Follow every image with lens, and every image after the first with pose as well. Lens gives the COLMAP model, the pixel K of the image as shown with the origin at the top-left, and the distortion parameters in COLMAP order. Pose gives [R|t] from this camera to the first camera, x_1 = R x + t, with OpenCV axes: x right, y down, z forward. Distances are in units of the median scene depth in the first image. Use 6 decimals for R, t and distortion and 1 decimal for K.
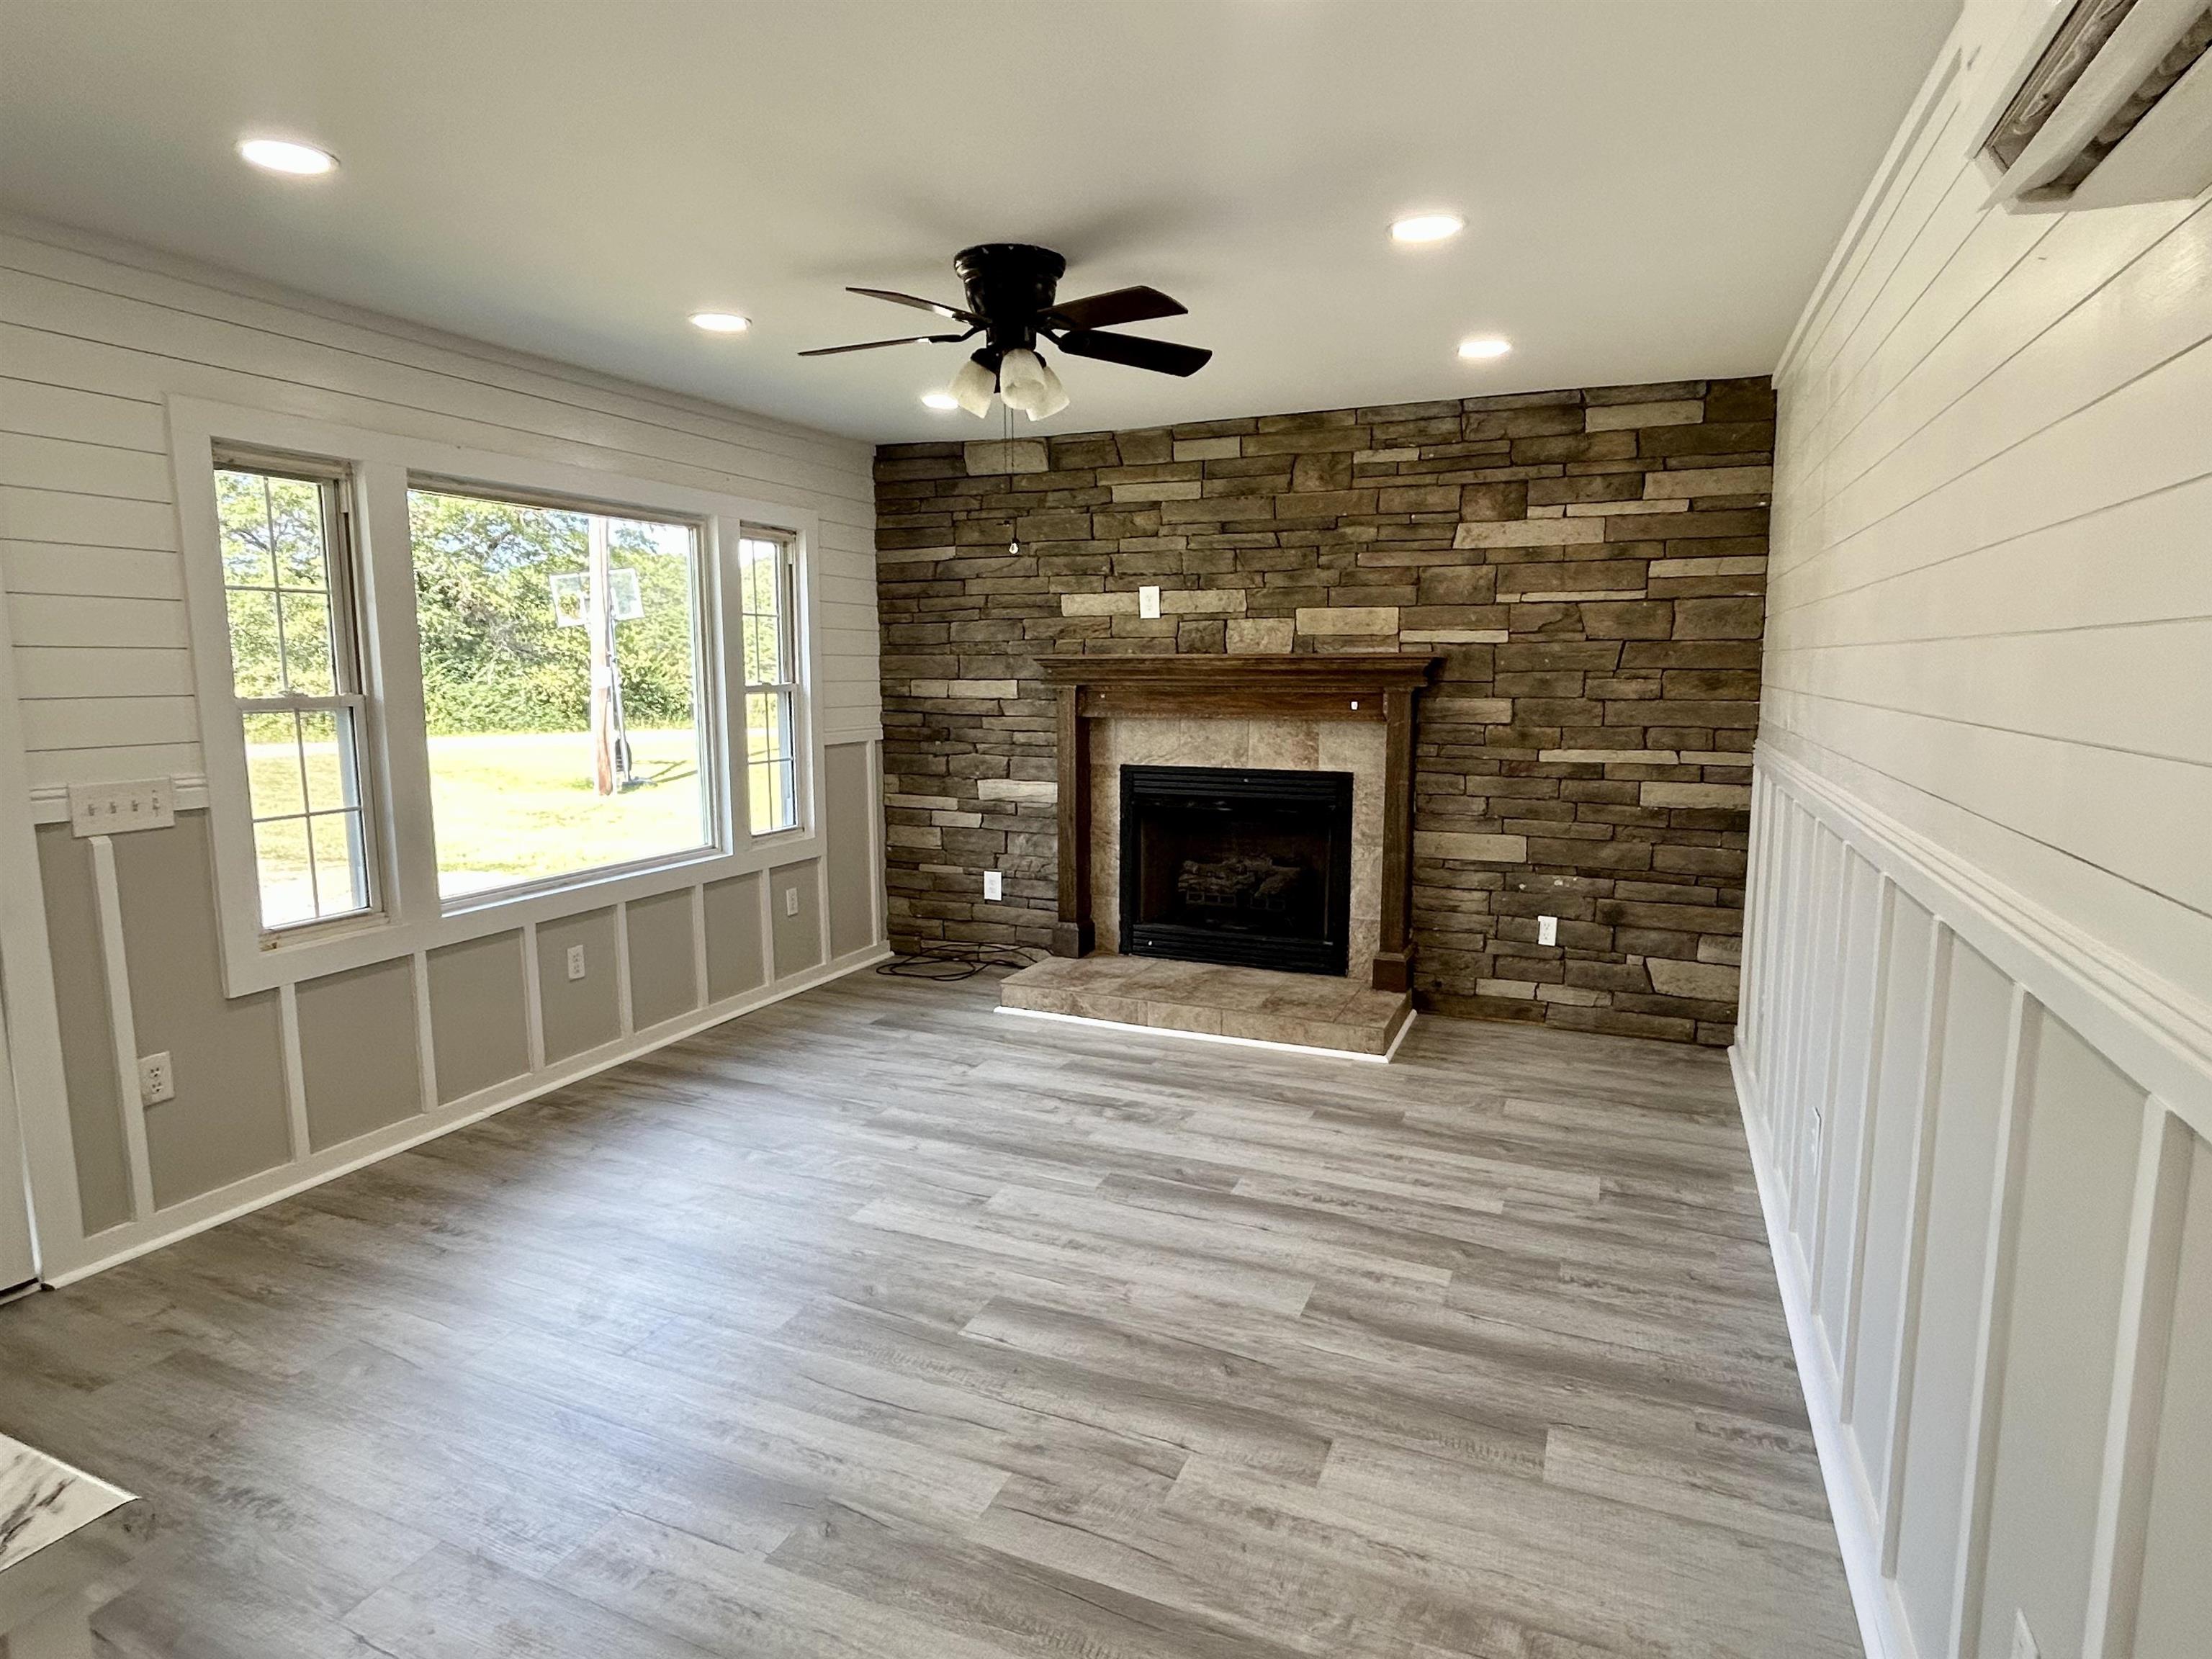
lens RADIAL K [[1221.0, 0, 1098.9], [0, 1221.0, 830.4], [0, 0, 1]] dist [-0.002870, 0.002707]
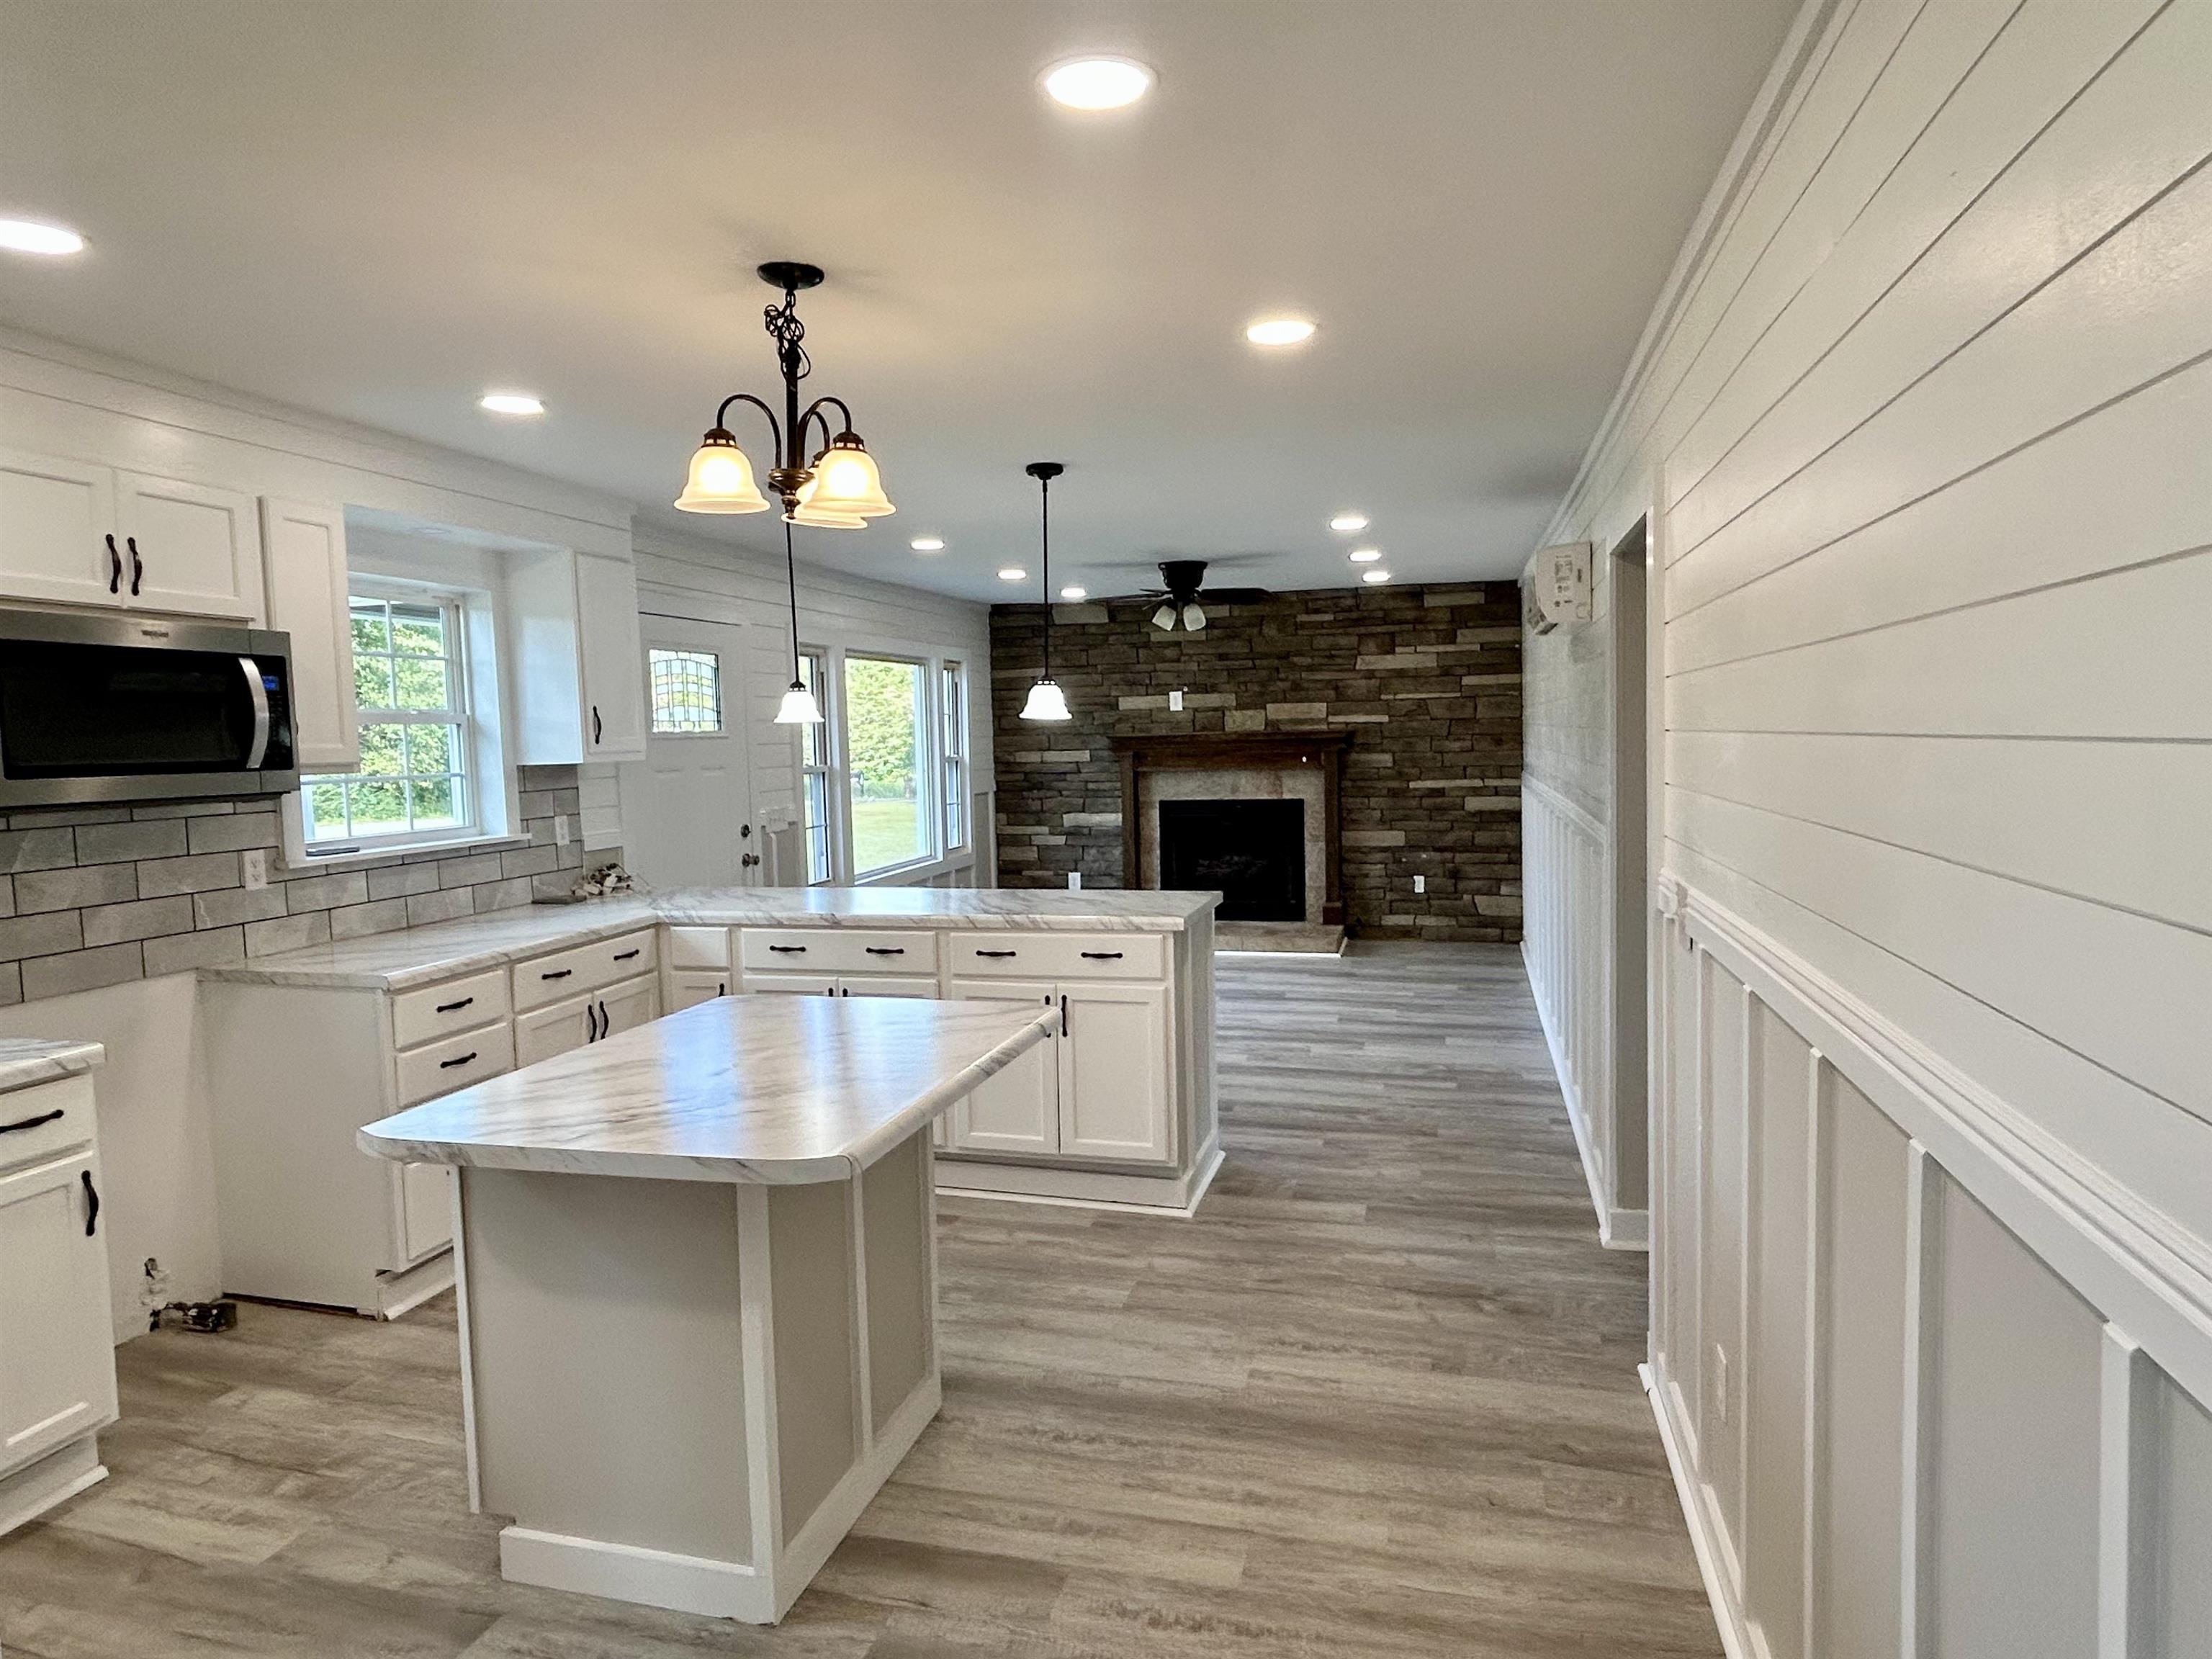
lens RADIAL K [[1315.3, 0, 1098.6], [0, 1315.3, 815.2], [0, 0, 1]] dist [-0.005901, 0.002671]
pose [[0.988851, -0.032360, 0.145346, -0.374830], [0.042918, 0.996616, -0.070101, 0.100255], [-0.142586, 0.075557, 0.986894, -0.839679]]
